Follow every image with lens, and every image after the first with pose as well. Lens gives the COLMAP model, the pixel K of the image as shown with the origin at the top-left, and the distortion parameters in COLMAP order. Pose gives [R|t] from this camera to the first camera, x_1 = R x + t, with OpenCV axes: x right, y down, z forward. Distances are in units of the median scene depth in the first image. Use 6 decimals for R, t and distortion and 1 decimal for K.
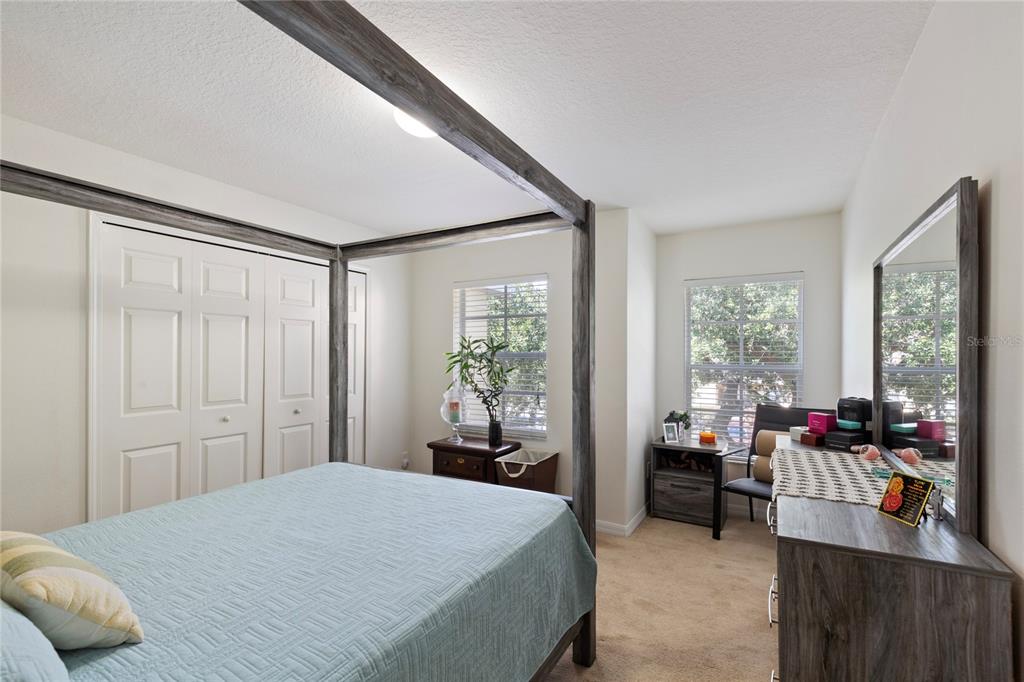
lens RADIAL K [[463.3, 0, 506.7], [0, 463.3, 350.4], [0, 0, 1]] dist [0.007031, -0.001873]
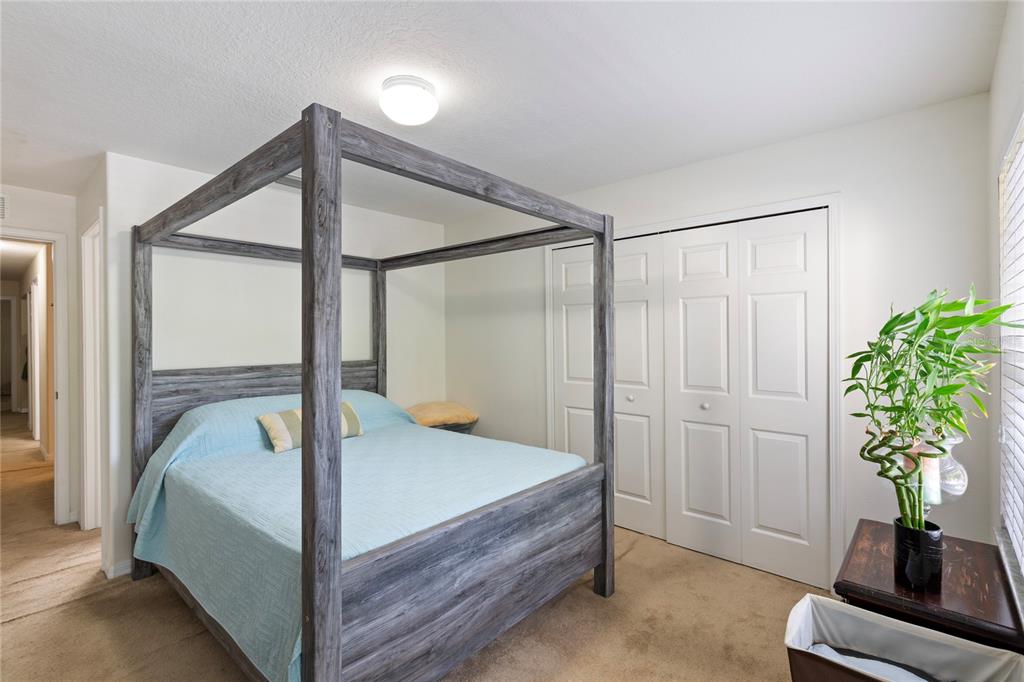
lens RADIAL K [[502.3, 0, 508.9], [0, 502.3, 336.5], [0, 0, 1]] dist [0.003282, 0.000073]
pose [[-0.244547, -0.003763, -0.969630, 0.760354], [0.007911, 0.999951, -0.005875, 0.012289], [0.969605, -0.009107, -0.244505, 1.310364]]
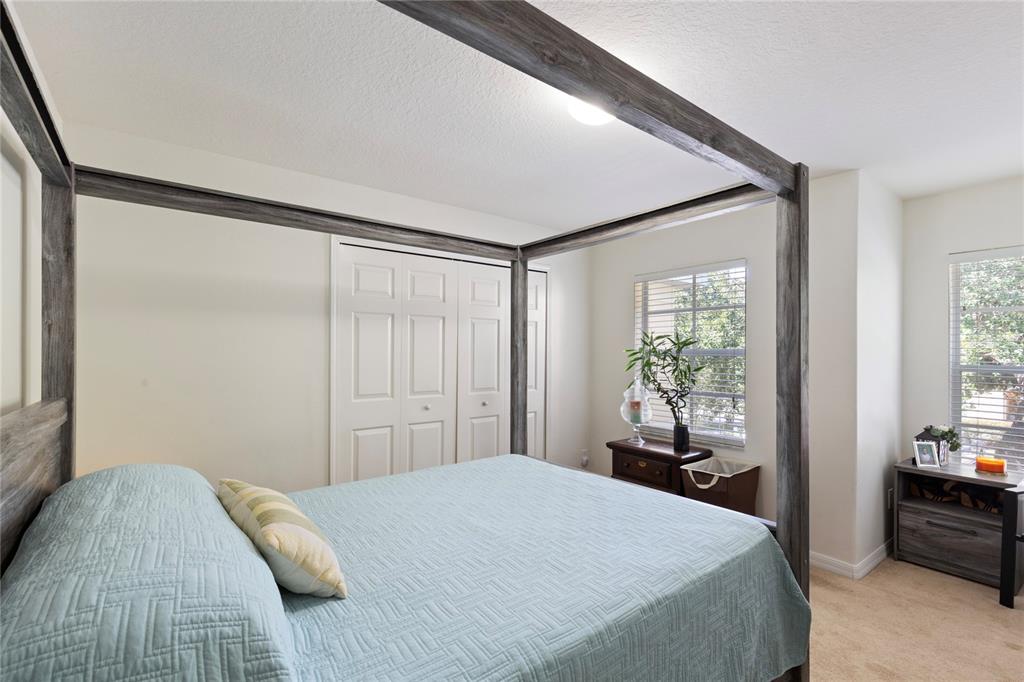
lens RADIAL K [[463.3, 0, 506.2], [0, 463.3, 348.1], [0, 0, 1]] dist [0.007031, -0.001873]
pose [[0.923503, -0.000179, -0.383592, 0.011295], [0.000722, 0.999999, 0.001270, 0.001304], [0.383591, -0.001450, 0.923502, 0.035584]]
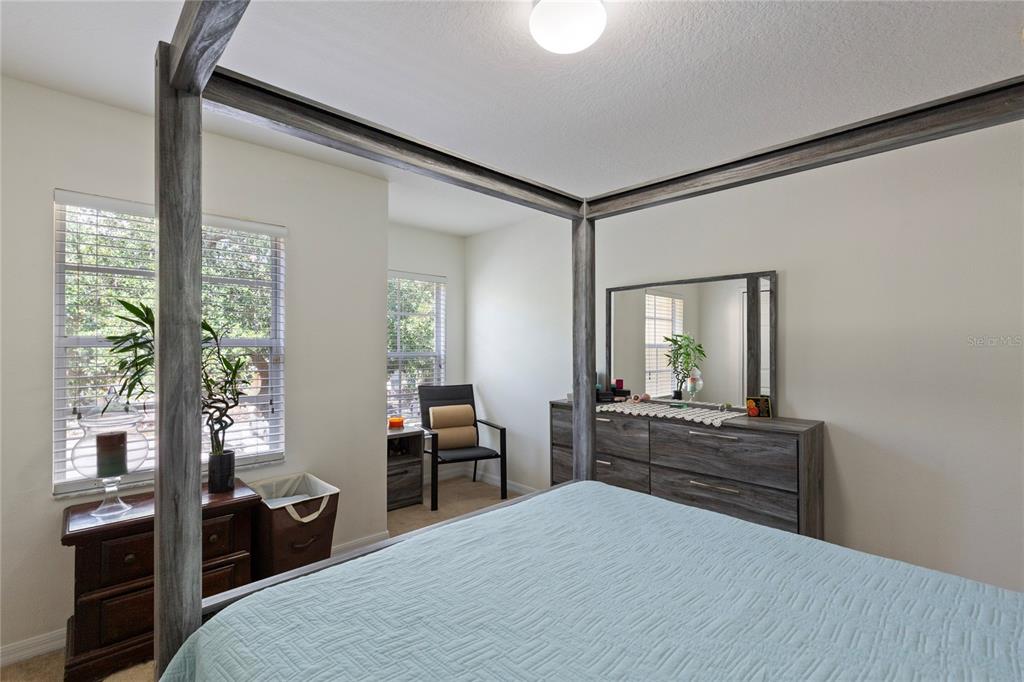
lens RADIAL K [[463.3, 0, 506.3], [0, 463.3, 347.1], [0, 0, 1]] dist [0.007031, -0.001873]
pose [[0.296752, -0.005711, 0.954938, -0.739590], [-0.009159, 0.999919, 0.008826, 0.012601], [-0.954911, -0.011365, 0.296676, 0.703636]]
